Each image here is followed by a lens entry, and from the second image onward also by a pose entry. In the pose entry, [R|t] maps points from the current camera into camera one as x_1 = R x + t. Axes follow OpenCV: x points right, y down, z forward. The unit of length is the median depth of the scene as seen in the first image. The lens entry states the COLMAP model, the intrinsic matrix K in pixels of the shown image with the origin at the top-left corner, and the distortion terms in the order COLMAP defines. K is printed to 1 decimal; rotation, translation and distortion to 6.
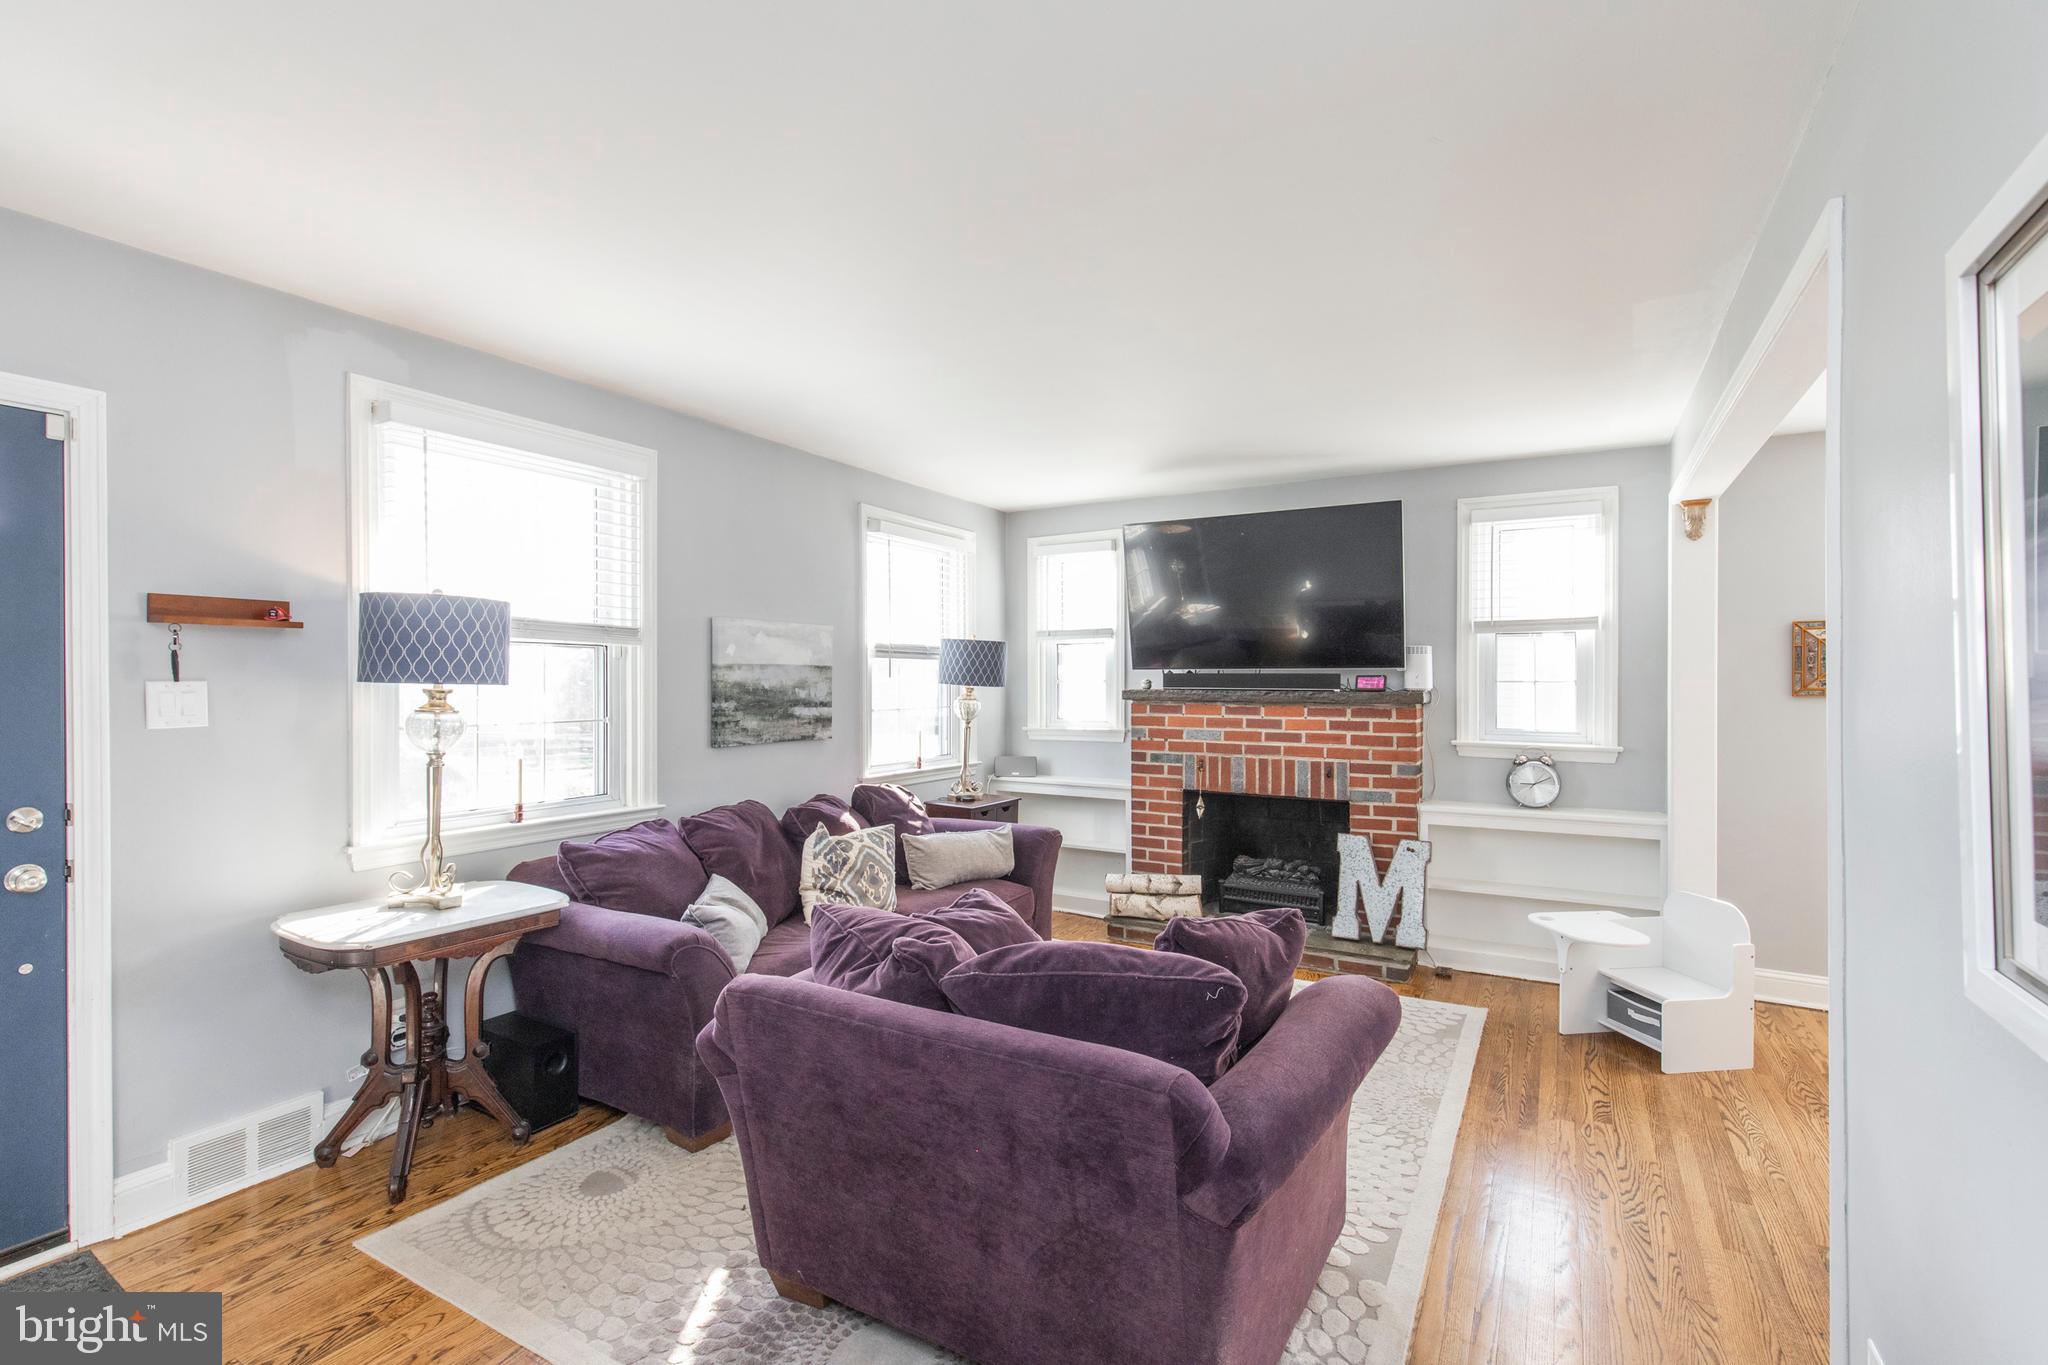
lens RADIAL K [[931.8, 0, 1015.6], [0, 931.8, 682.1], [0, 0, 1]] dist [0.008718, 0.000879]
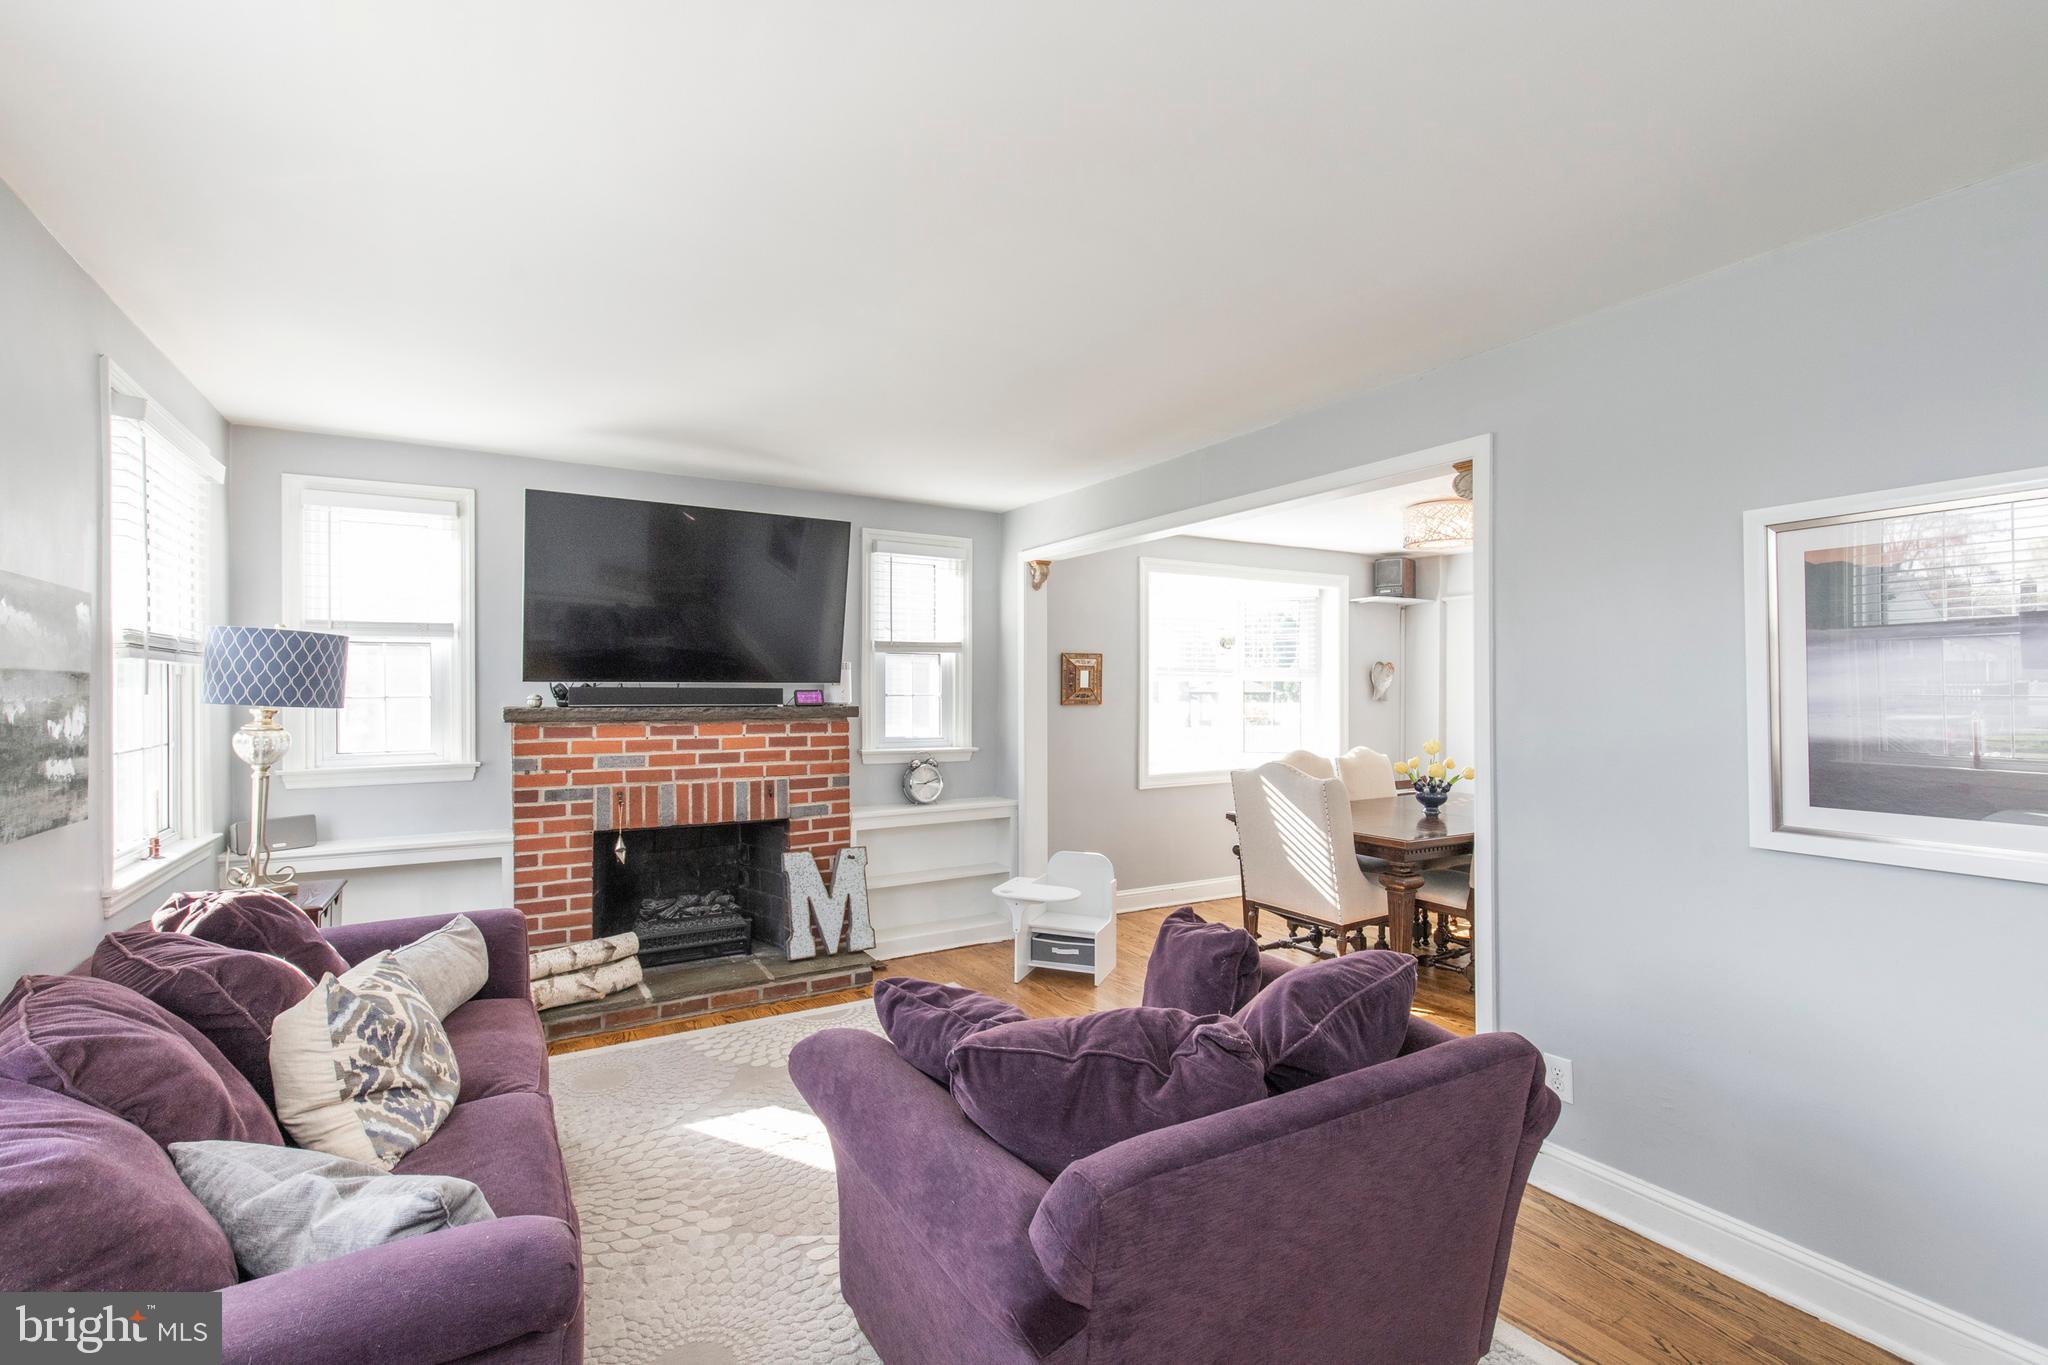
lens RADIAL K [[931.8, 0, 1027.5], [0, 931.8, 685.0], [0, 0, 1]] dist [0.008718, 0.000879]
pose [[0.473234, 0.003690, 0.880929, -0.378908], [0.000952, 0.999989, -0.004700, -0.007560], [-0.880936, 0.003063, 0.473225, 0.309201]]
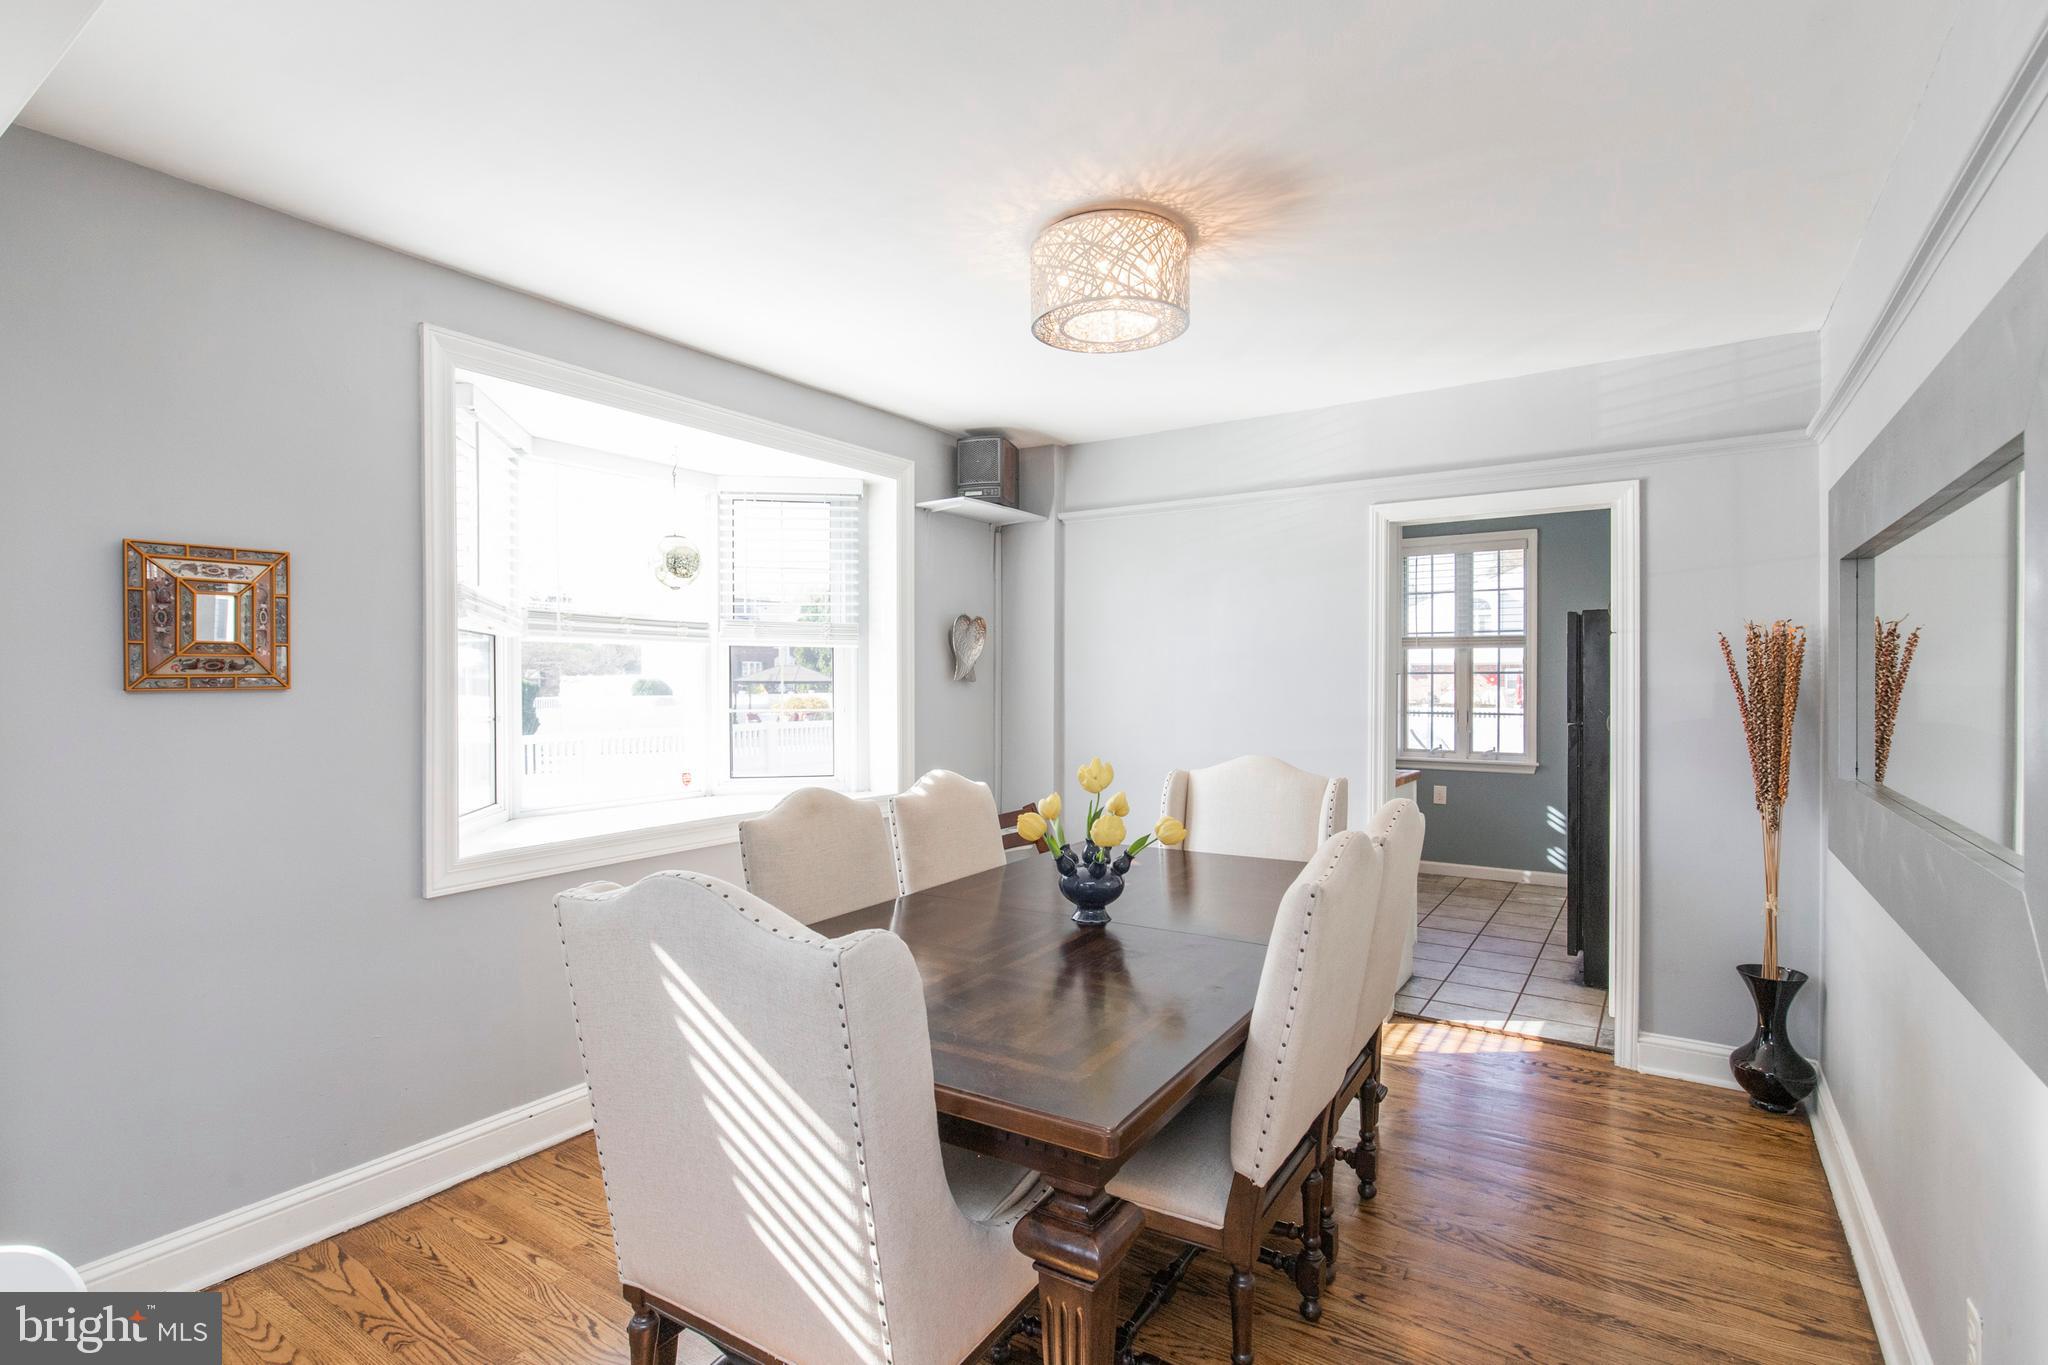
lens RADIAL K [[981.7, 0, 1030.1], [0, 981.7, 690.3], [0, 0, 1]] dist [-0.001000, -0.000161]
pose [[0.040112, -0.011639, 0.999127, 0.275649], [0.003991, 0.999926, 0.011488, 0.008928], [-0.999187, 0.003526, 0.040155, 0.419080]]
